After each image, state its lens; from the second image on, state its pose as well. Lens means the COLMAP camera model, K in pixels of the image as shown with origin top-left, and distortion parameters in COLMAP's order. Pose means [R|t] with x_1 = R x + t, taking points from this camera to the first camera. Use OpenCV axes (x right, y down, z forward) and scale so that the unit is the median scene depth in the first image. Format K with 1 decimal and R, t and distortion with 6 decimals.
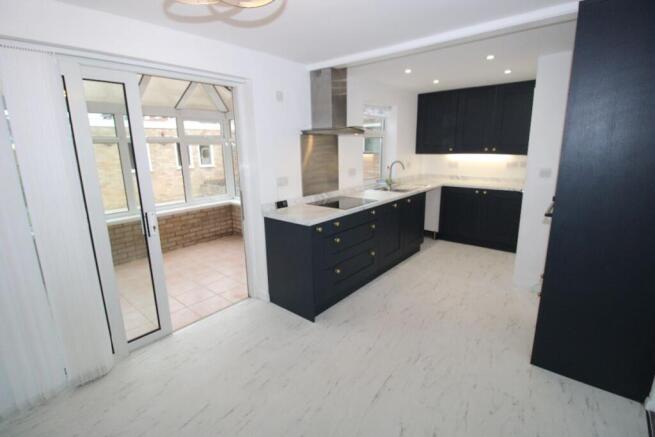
lens RADIAL K [[302.2, 0, 328.2], [0, 302.2, 211.5], [0, 0, 1]] dist [-0.000653, -0.016843]
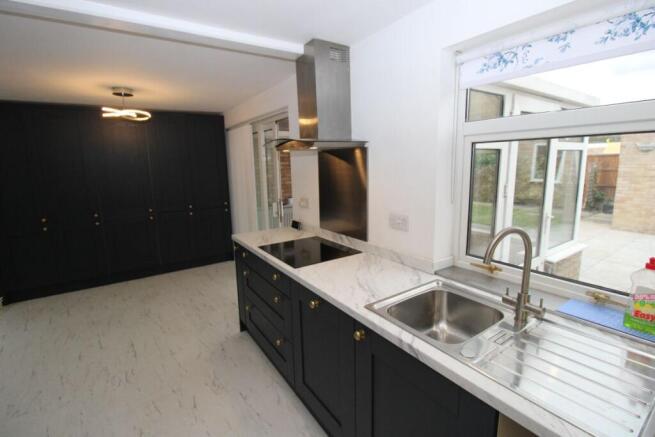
lens RADIAL K [[302.2, 0, 328.2], [0, 302.2, 211.5], [0, 0, 1]] dist [-0.000653, -0.016843]
pose [[-0.266934, 0.177198, -0.947284, 0.532287], [-0.177154, 0.957178, 0.228969, -0.223157], [0.947292, 0.228935, -0.224112, 0.951998]]
